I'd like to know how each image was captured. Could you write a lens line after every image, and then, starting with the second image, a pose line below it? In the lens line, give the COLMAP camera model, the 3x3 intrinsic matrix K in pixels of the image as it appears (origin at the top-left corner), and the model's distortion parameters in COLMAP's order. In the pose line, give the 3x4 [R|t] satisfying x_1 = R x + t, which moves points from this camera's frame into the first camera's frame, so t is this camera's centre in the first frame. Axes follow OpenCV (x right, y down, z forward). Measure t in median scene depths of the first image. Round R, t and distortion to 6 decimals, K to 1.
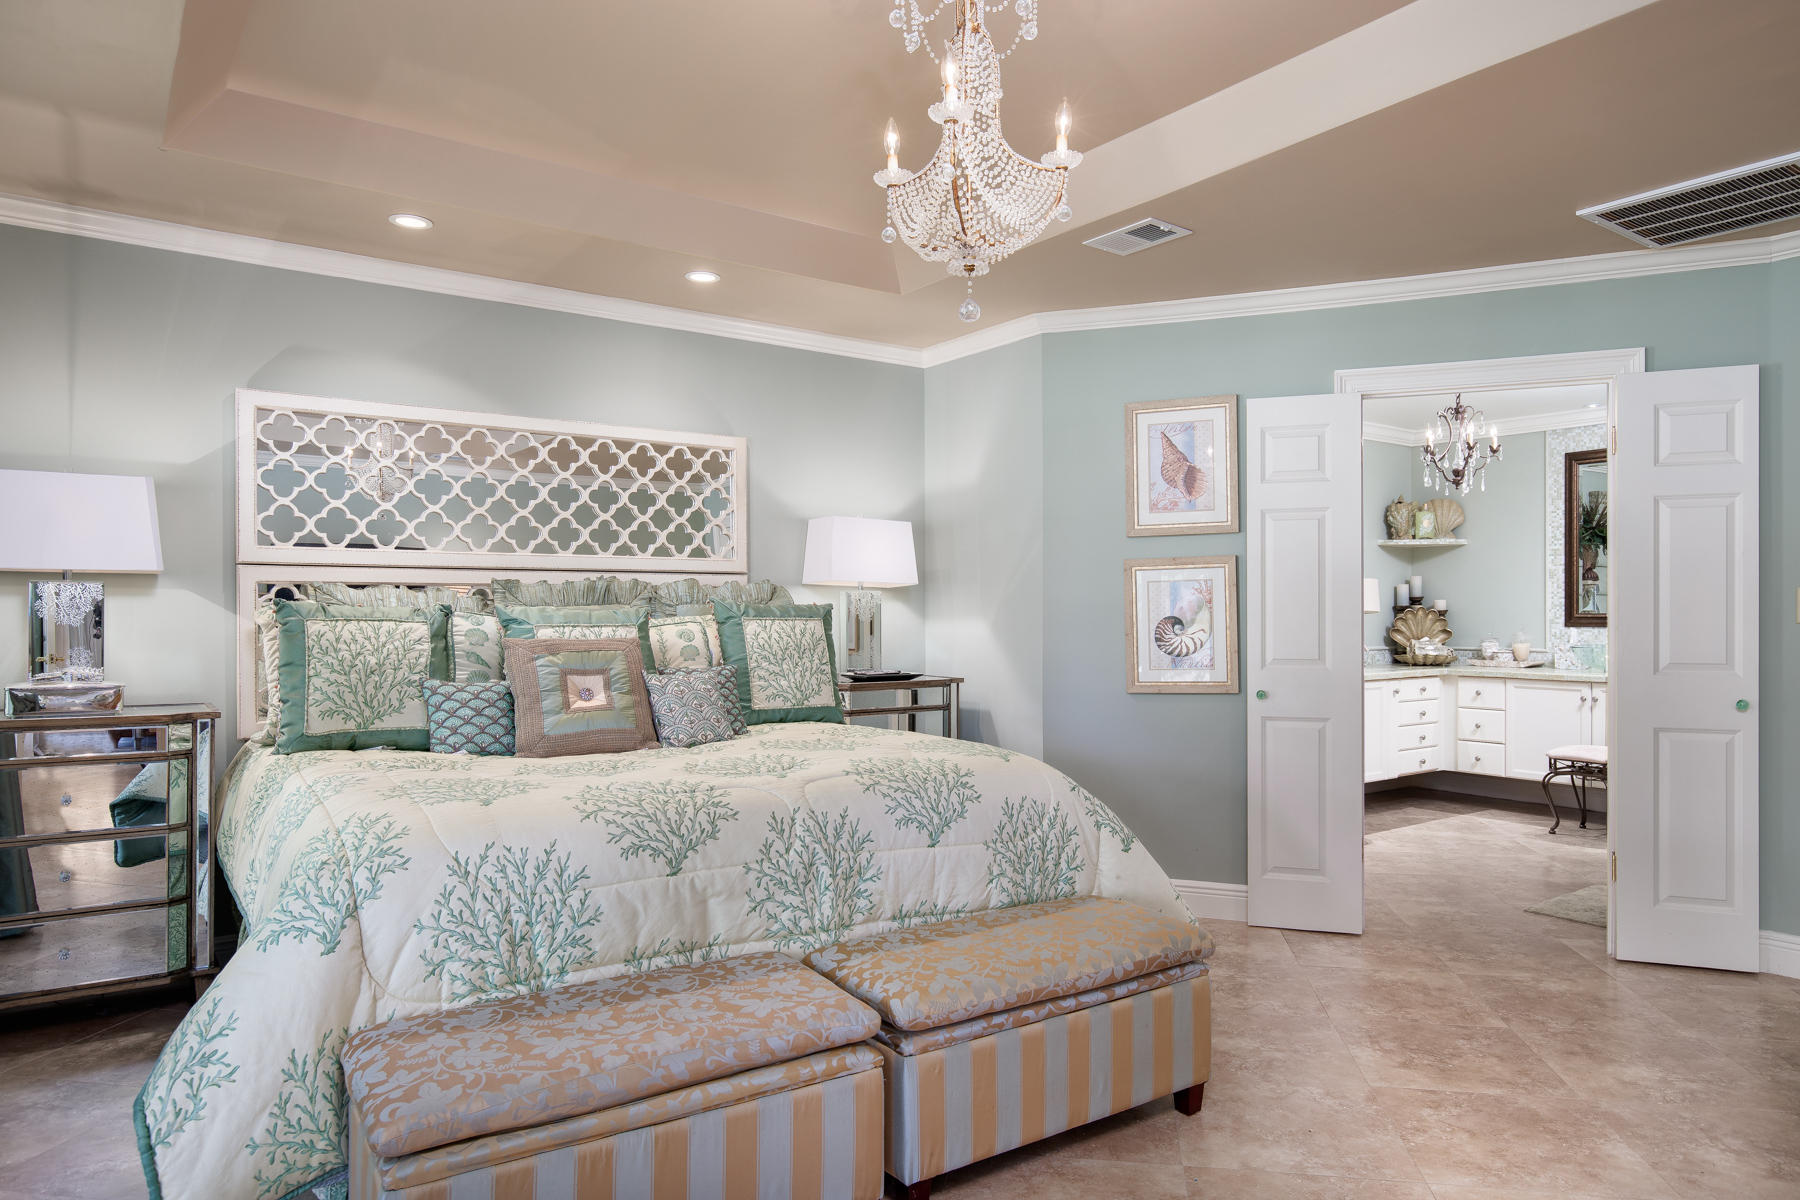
lens RADIAL K [[1128.1, 0, 900.1], [0, 1128.1, 680.9], [0, 0, 1]] dist [-0.052786, -0.000379]
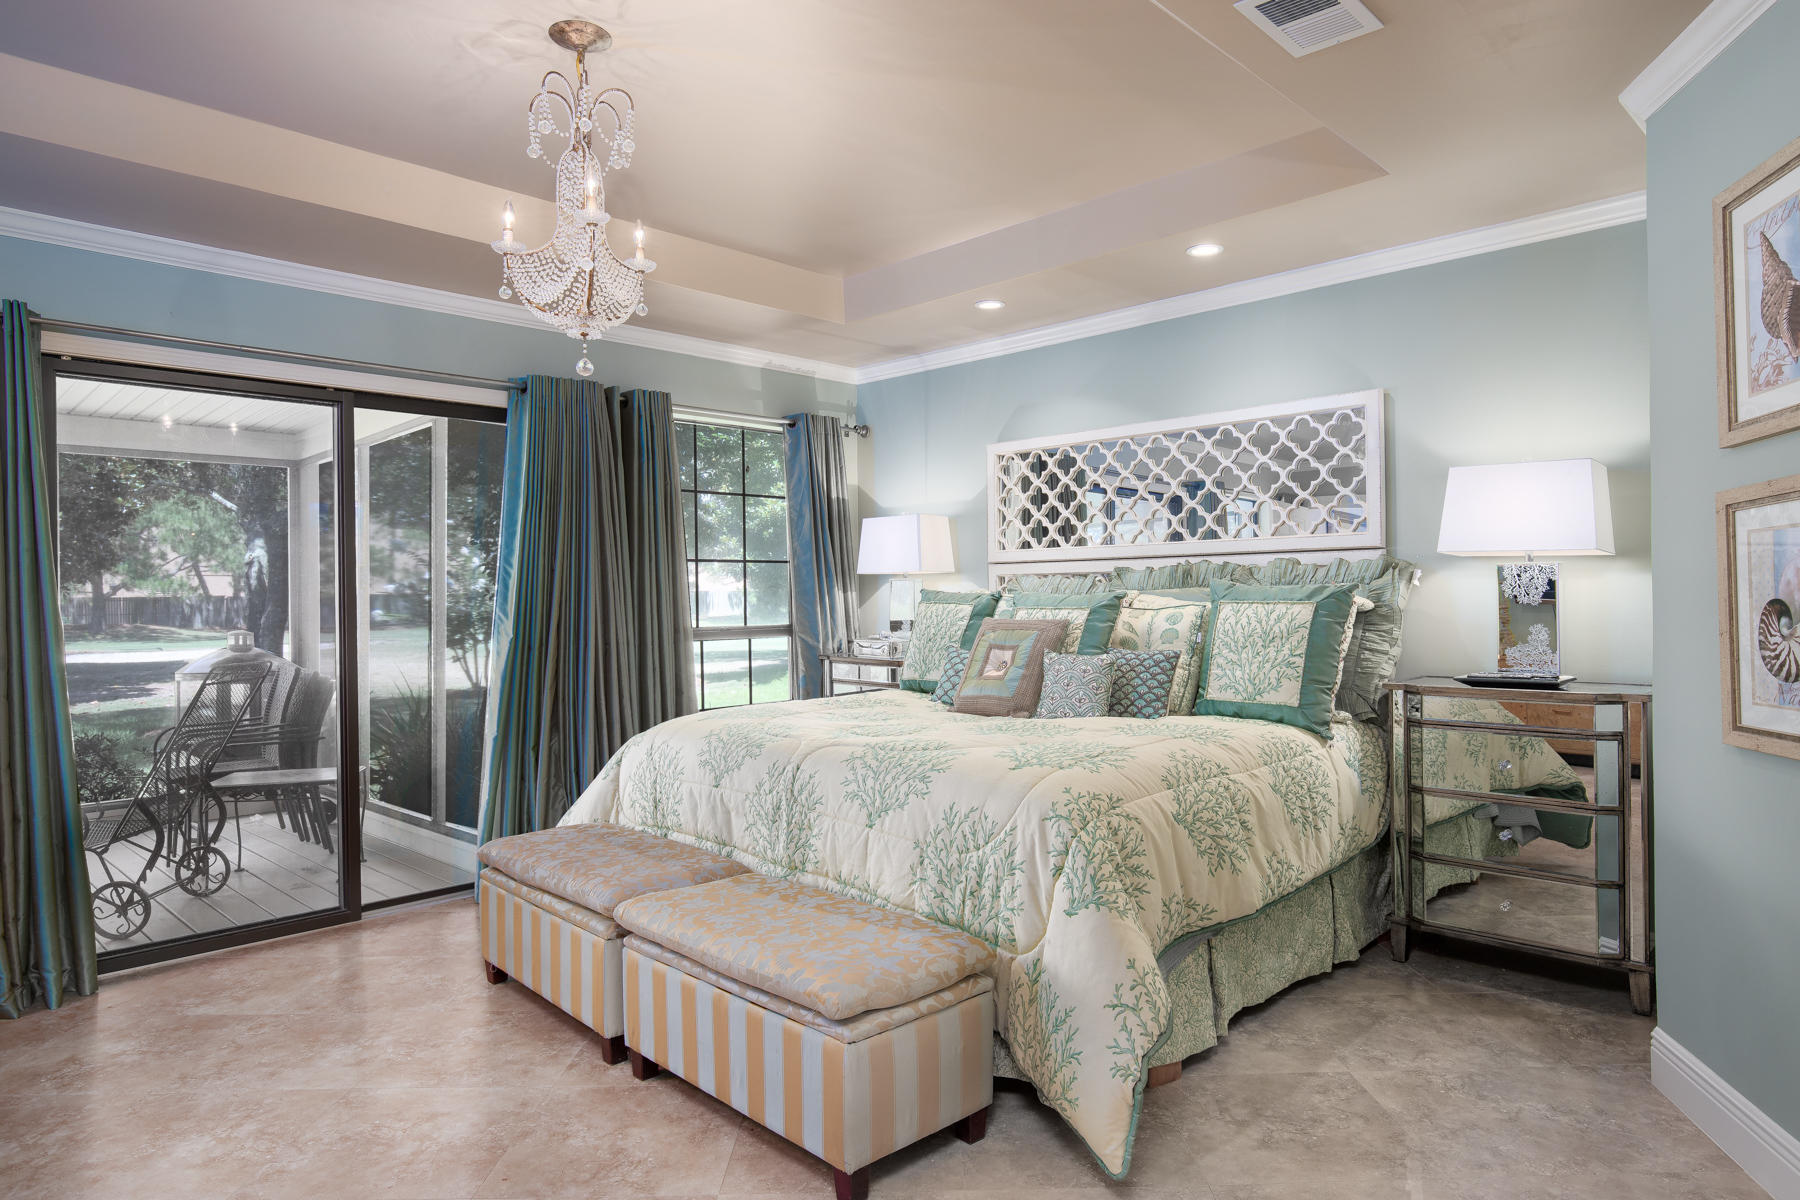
lens RADIAL K [[1063.3, 0, 900.0], [0, 1063.3, 600.0], [0, 0, 1]] dist [0.002818, 0.001314]
pose [[0.159224, 0.002673, -0.987239, 0.734552], [-0.042410, 0.999092, -0.004135, -0.044379], [0.986331, 0.042528, 0.159192, 0.627026]]
